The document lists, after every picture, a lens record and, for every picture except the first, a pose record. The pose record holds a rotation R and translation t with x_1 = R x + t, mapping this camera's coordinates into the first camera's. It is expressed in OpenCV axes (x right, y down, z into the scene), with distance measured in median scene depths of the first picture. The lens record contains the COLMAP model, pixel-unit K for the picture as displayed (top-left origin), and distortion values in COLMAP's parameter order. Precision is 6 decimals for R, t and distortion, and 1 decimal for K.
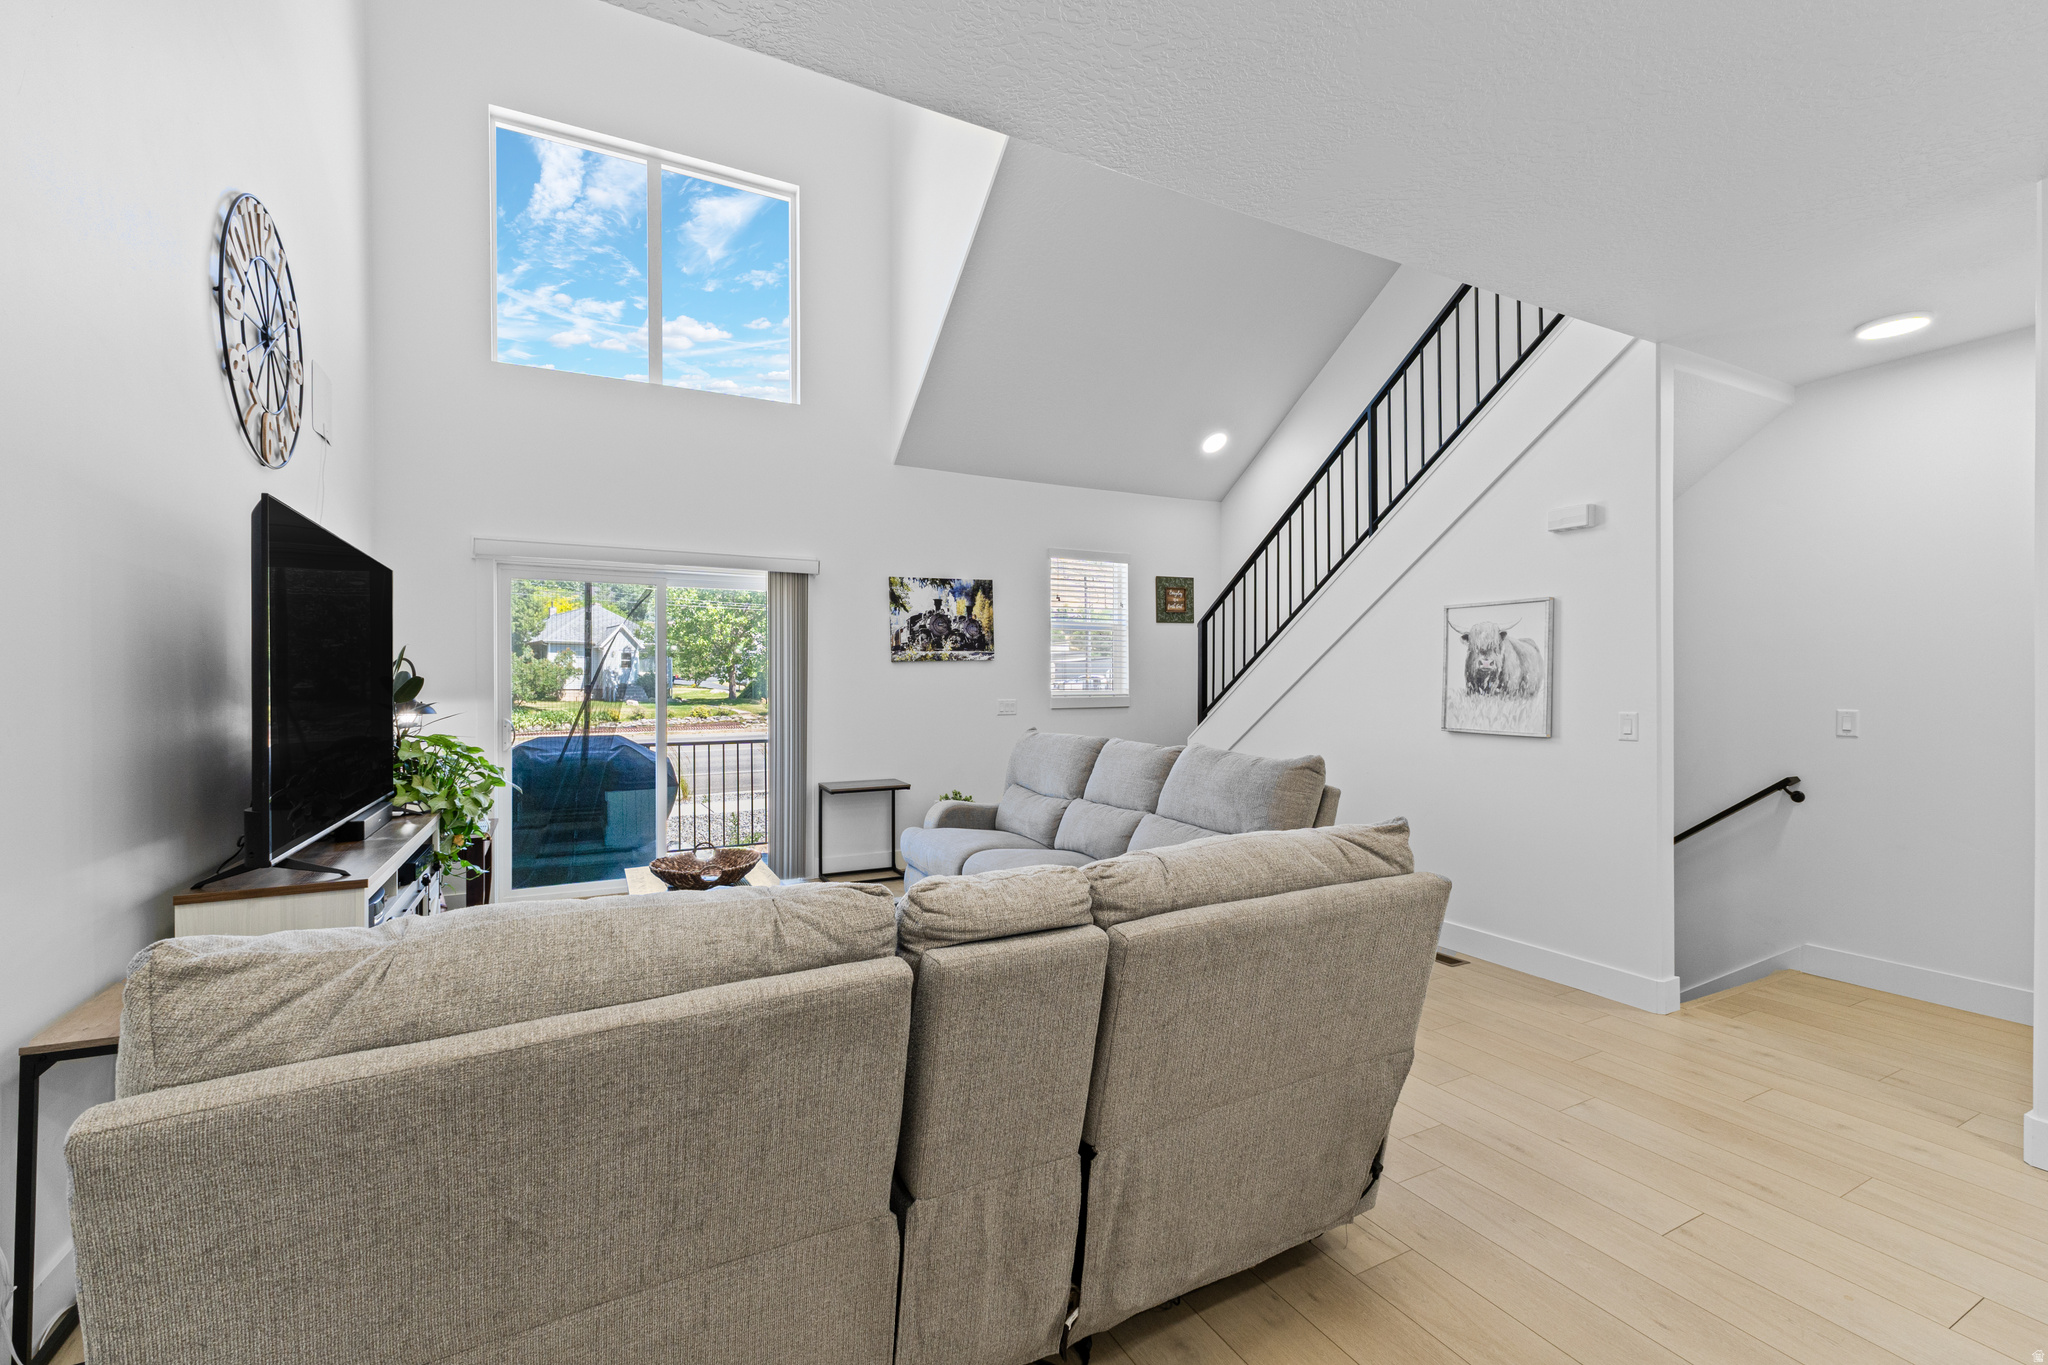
lens RADIAL K [[870.9, 0, 1016.0], [0, 870.9, 688.8], [0, 0, 1]] dist [0.003867, 0.000179]
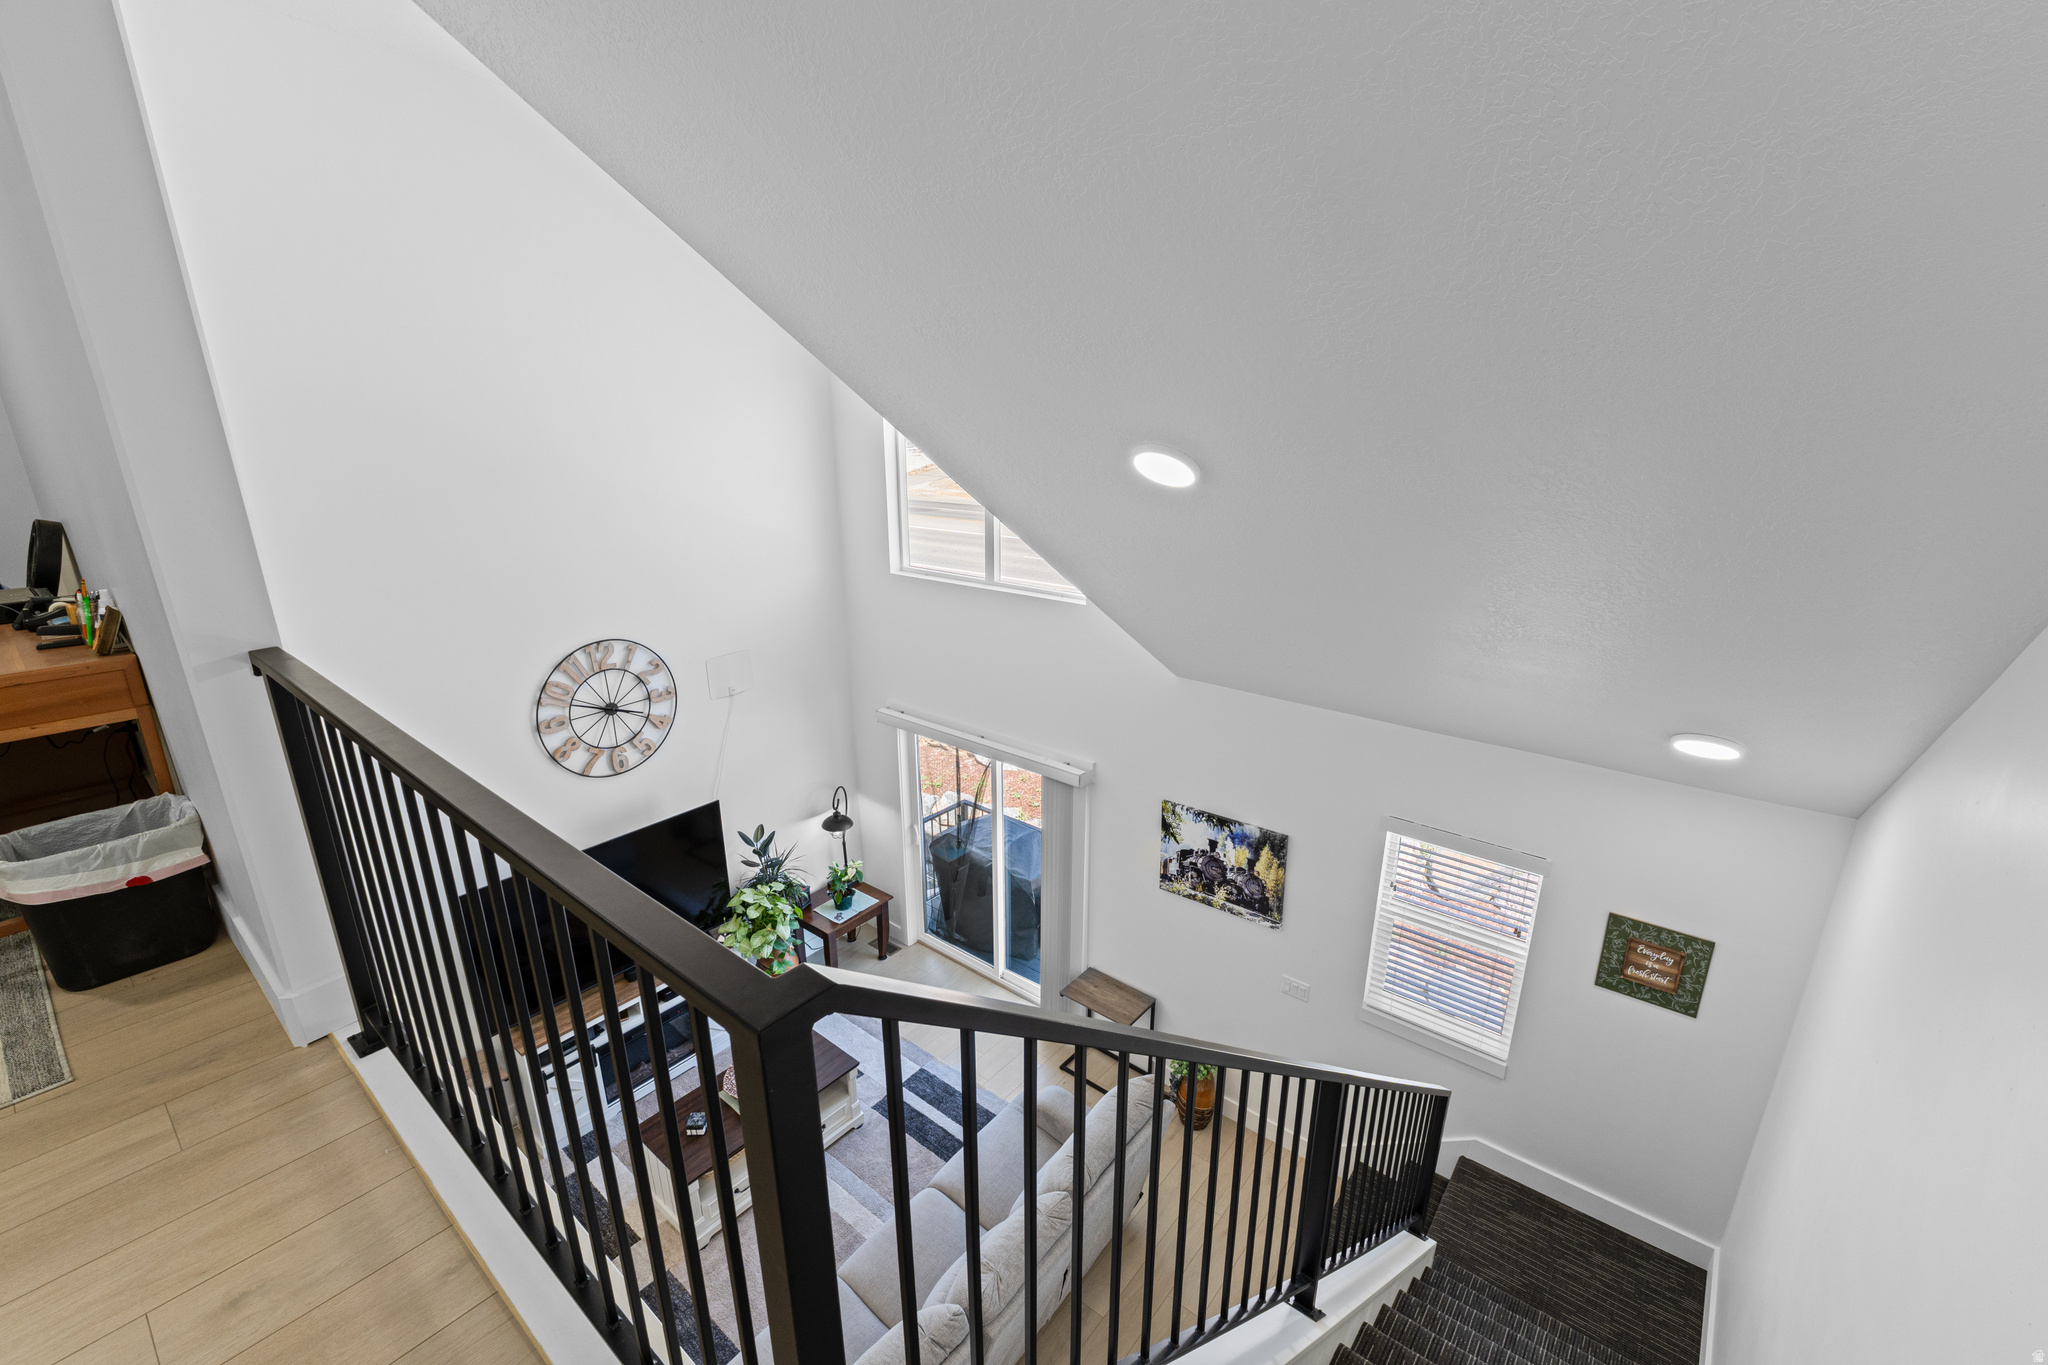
lens RADIAL K [[870.9, 0, 1026.5], [0, 870.9, 677.4], [0, 0, 1]] dist [0.003867, 0.000179]
pose [[0.404232, 0.270569, -0.873721, 0.518340], [-0.008369, 0.956300, 0.292269, -0.490510], [0.914618, -0.110832, 0.388831, 0.536667]]
